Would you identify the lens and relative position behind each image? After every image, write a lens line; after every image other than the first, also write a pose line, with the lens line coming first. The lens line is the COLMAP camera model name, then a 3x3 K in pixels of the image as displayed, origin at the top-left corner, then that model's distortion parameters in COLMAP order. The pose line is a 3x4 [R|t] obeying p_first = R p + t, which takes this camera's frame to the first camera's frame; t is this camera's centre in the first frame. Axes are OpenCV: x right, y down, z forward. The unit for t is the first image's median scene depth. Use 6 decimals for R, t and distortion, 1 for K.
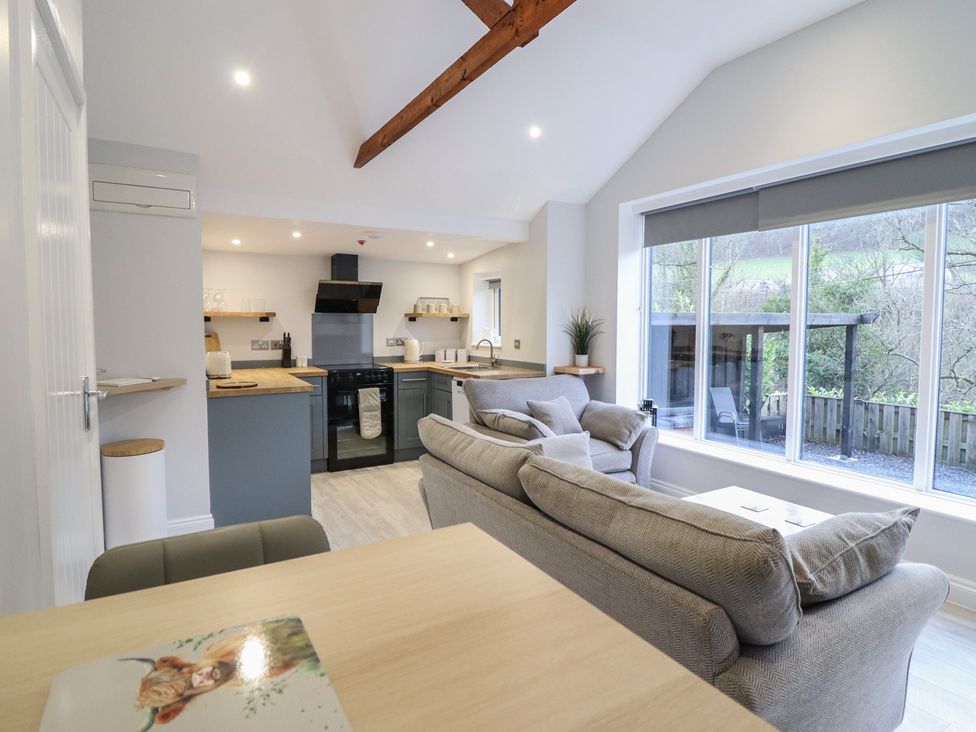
lens RADIAL K [[552.1, 0, 489.7], [0, 552.1, 352.4], [0, 0, 1]] dist [0.002118, -0.017869]
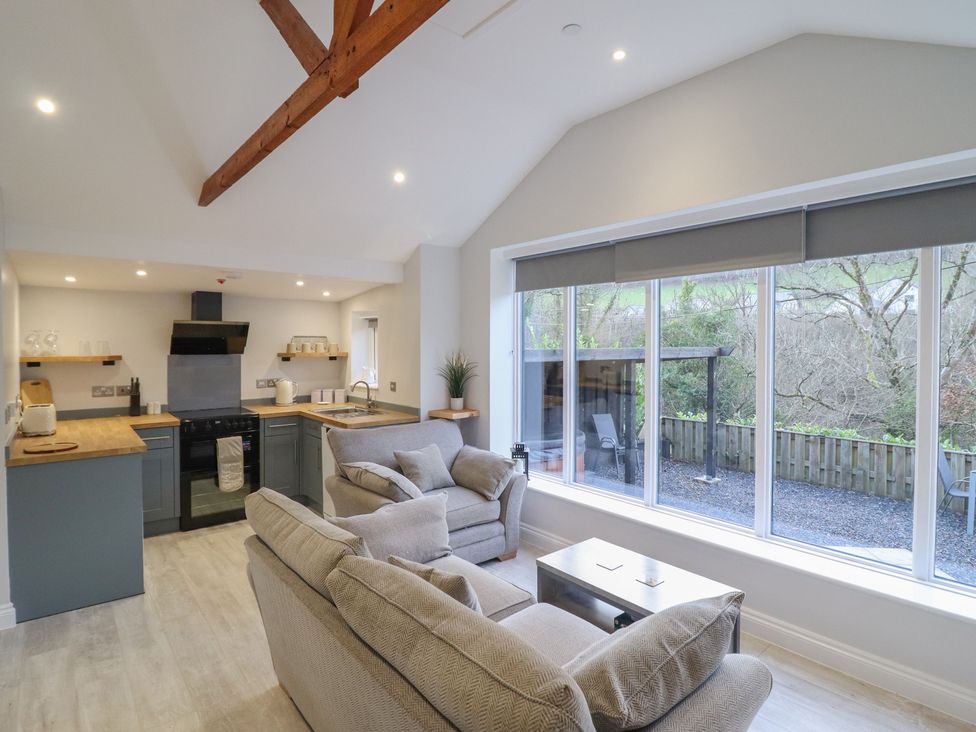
lens RADIAL K [[528.4, 0, 491.9], [0, 528.4, 349.8], [0, 0, 1]] dist [0.000497, -0.015262]
pose [[0.985355, -0.003026, 0.170490, 0.064372], [0.010161, 0.999108, -0.040989, -0.040866], [-0.170214, 0.042121, 0.984506, 0.046931]]
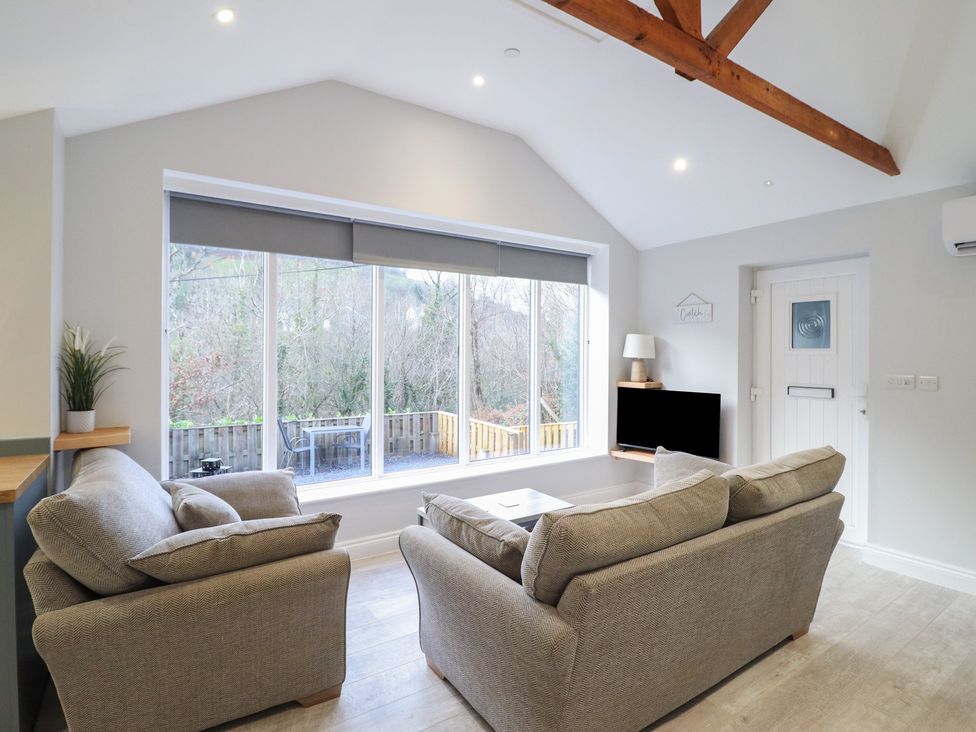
lens RADIAL K [[510.9, 0, 489.5], [0, 510.9, 352.3], [0, 0, 1]] dist [0.000118, -0.014748]
pose [[-0.071433, -0.003520, 0.997439, -0.351445], [0.052400, 0.998600, 0.007277, -0.034968], [-0.996068, 0.052785, -0.071148, 0.607369]]
